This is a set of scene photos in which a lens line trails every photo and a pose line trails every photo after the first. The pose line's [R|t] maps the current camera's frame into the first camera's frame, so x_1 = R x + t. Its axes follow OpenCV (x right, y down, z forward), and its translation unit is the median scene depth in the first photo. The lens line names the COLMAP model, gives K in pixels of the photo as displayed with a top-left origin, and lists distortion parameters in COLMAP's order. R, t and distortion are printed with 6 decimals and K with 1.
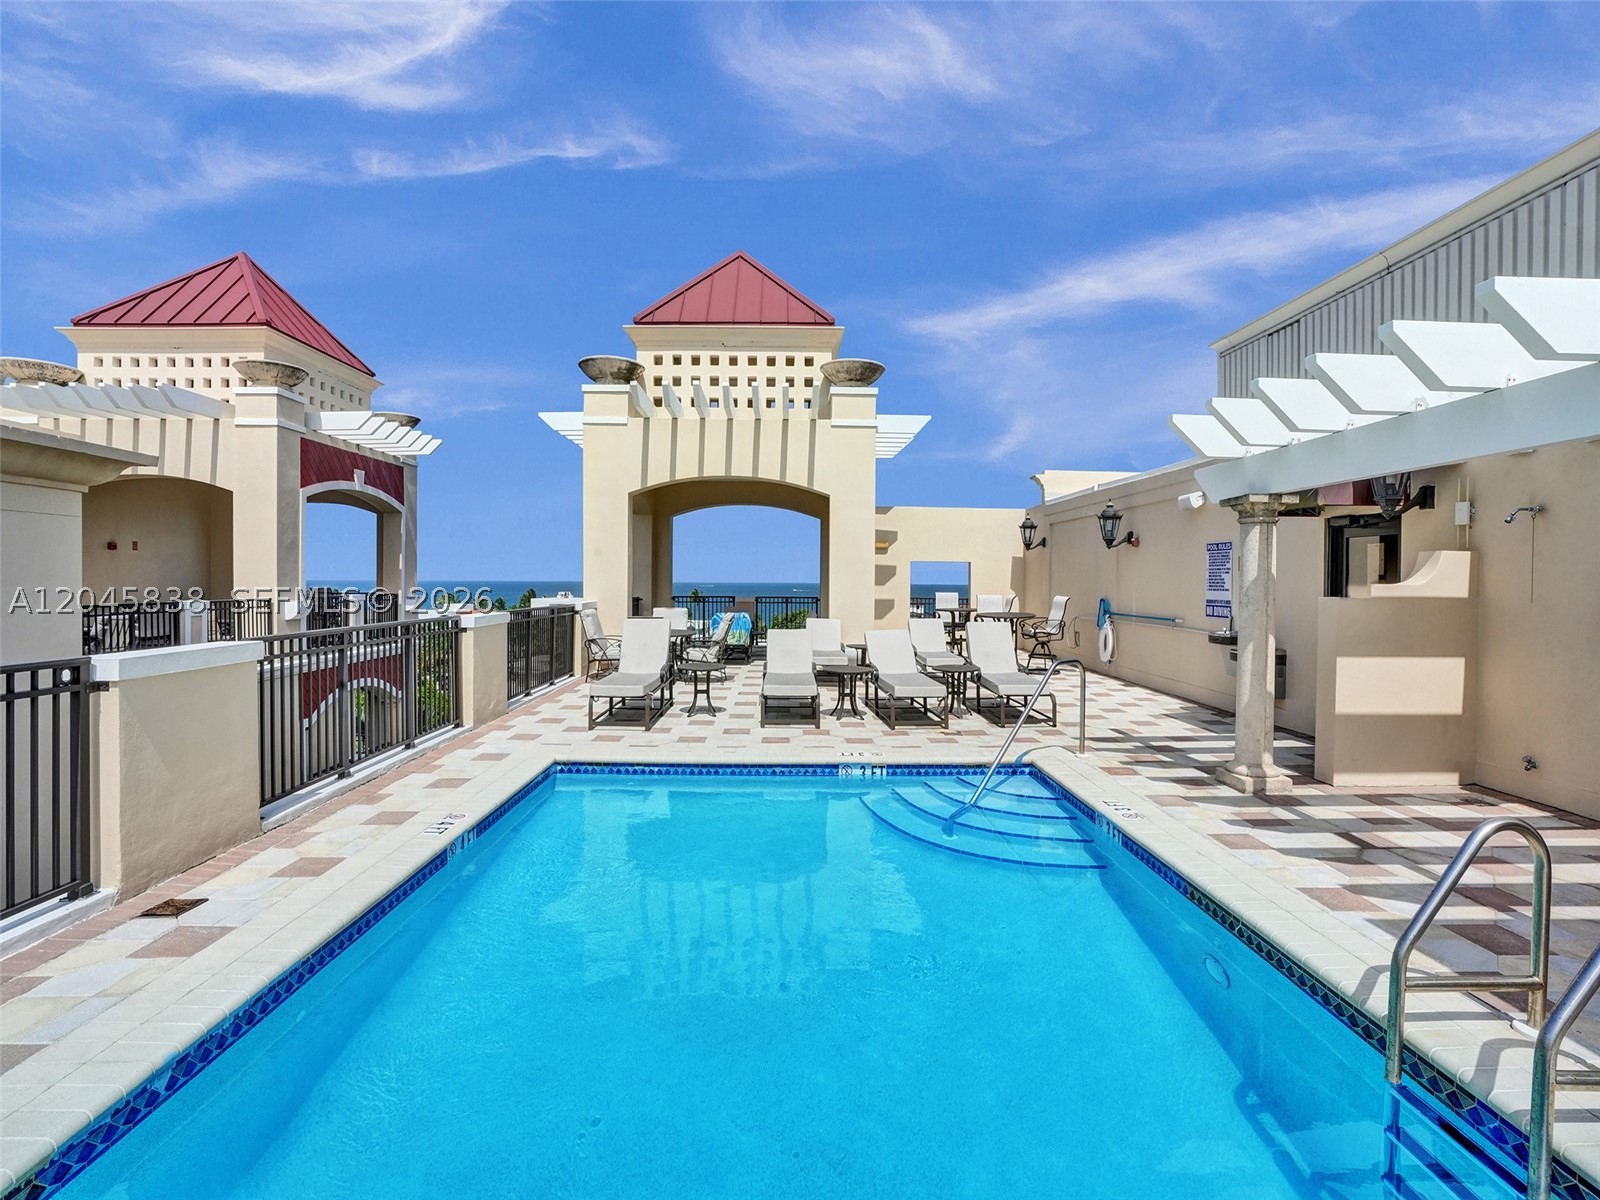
lens RADIAL K [[737.4, 0, 804.1], [0, 737.4, 606.9], [0, 0, 1]] dist [-0.048350, 0.014394]
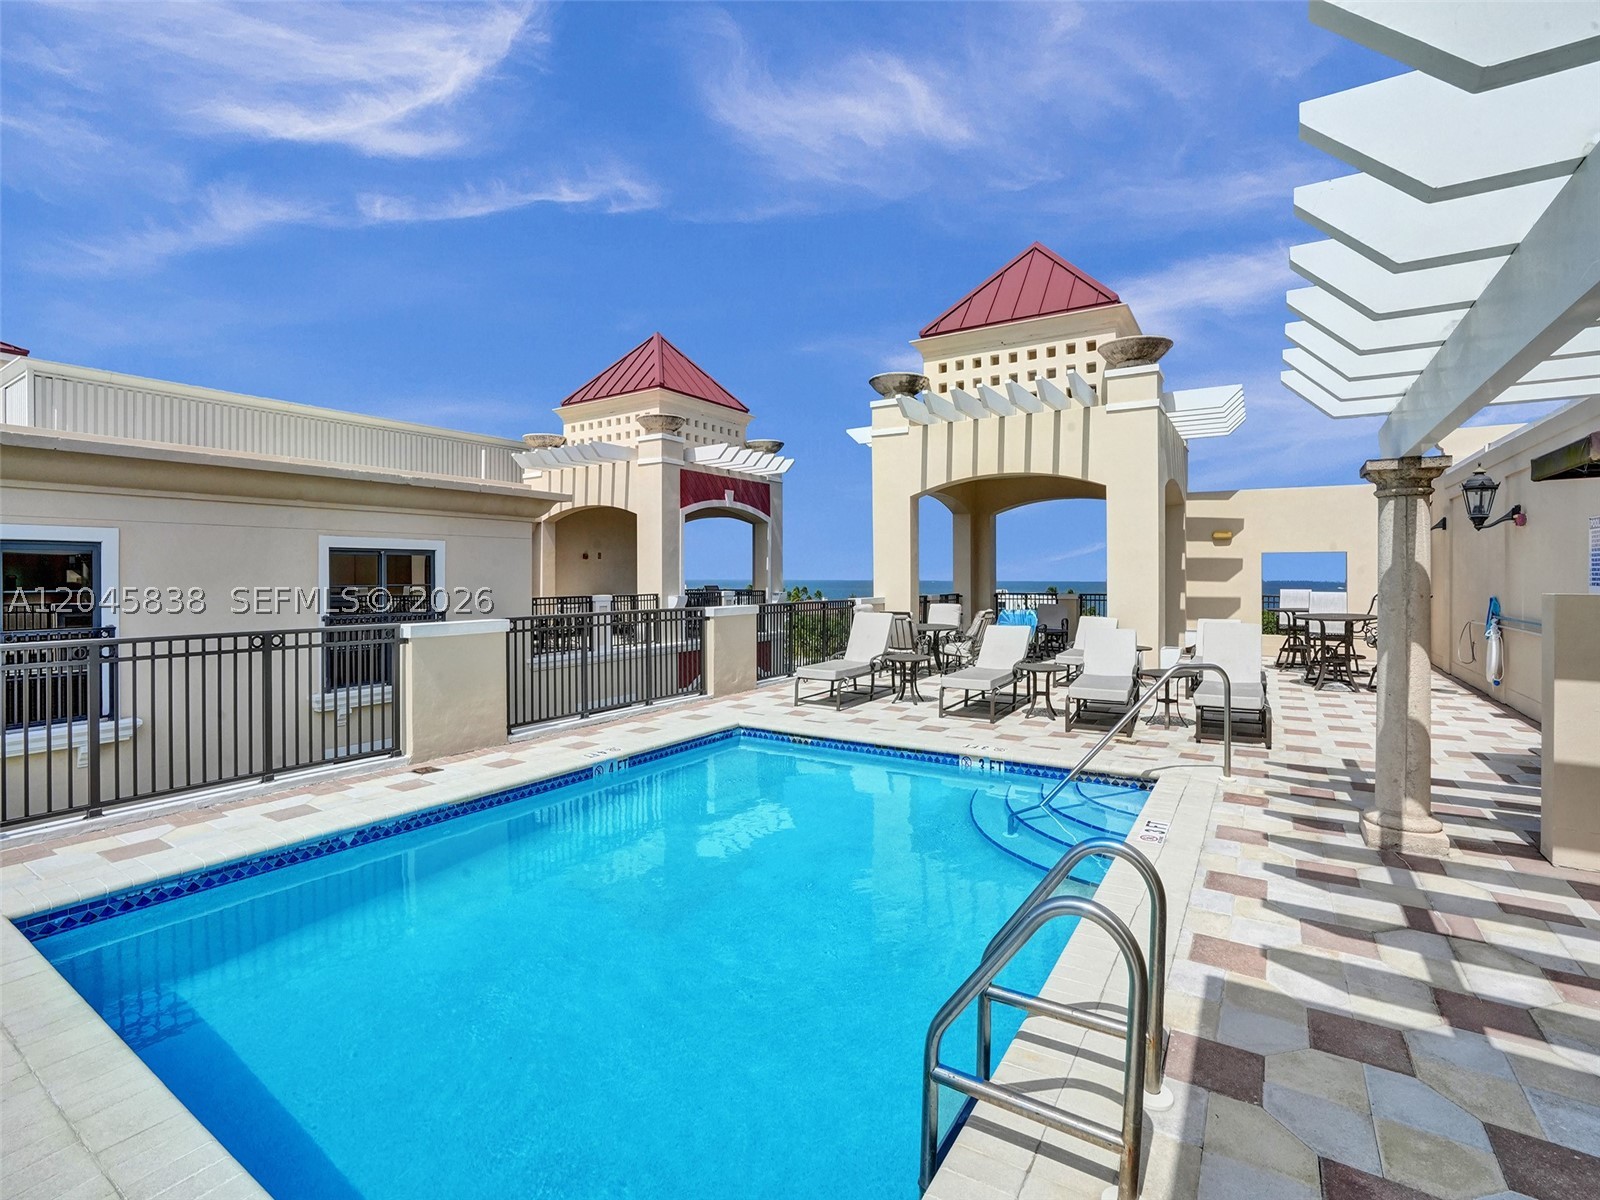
lens RADIAL K [[737.4, 0, 796.6], [0, 737.4, 599.8], [0, 0, 1]] dist [-0.048350, 0.014394]
pose [[0.836666, 0.008473, -0.547647, 0.233909], [-0.011546, 0.999931, -0.002170, 0.000783], [0.547591, 0.008139, 0.836706, 0.007166]]
